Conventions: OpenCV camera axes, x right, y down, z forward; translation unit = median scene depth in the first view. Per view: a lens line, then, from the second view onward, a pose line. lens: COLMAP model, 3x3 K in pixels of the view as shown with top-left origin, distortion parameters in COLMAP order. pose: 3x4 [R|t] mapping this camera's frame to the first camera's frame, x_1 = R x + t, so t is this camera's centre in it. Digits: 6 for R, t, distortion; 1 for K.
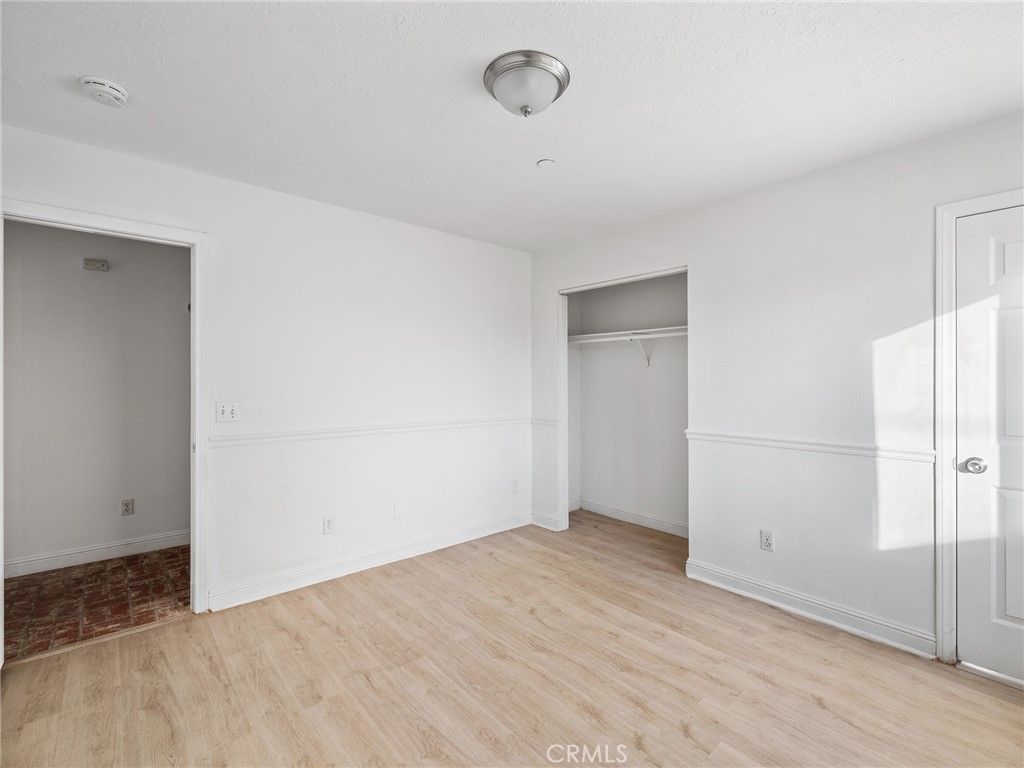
lens RADIAL K [[471.5, 0, 519.3], [0, 471.5, 381.9], [0, 0, 1]] dist [-0.000638, 0.000638]
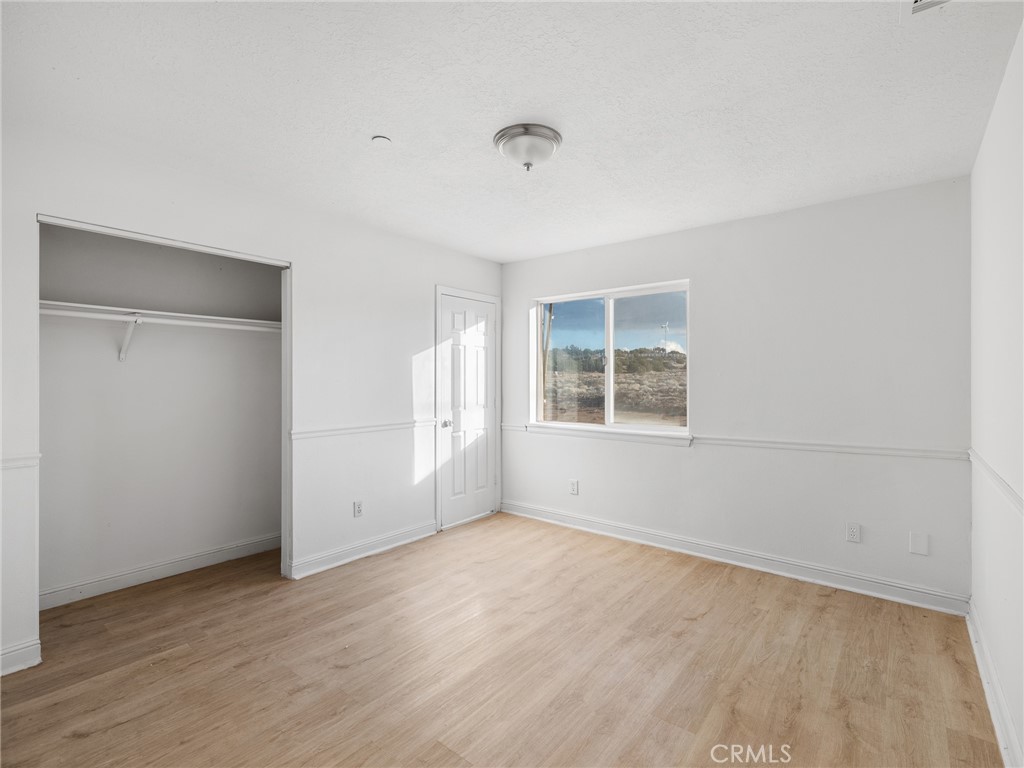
lens RADIAL K [[471.5, 0, 519.0], [0, 471.5, 380.8], [0, 0, 1]] dist [-0.000638, 0.000638]
pose [[-0.169465, -0.001091, 0.985536, -0.686708], [0.004911, 0.999986, 0.001952, -0.000996], [-0.985524, 0.005171, -0.169458, 0.703474]]
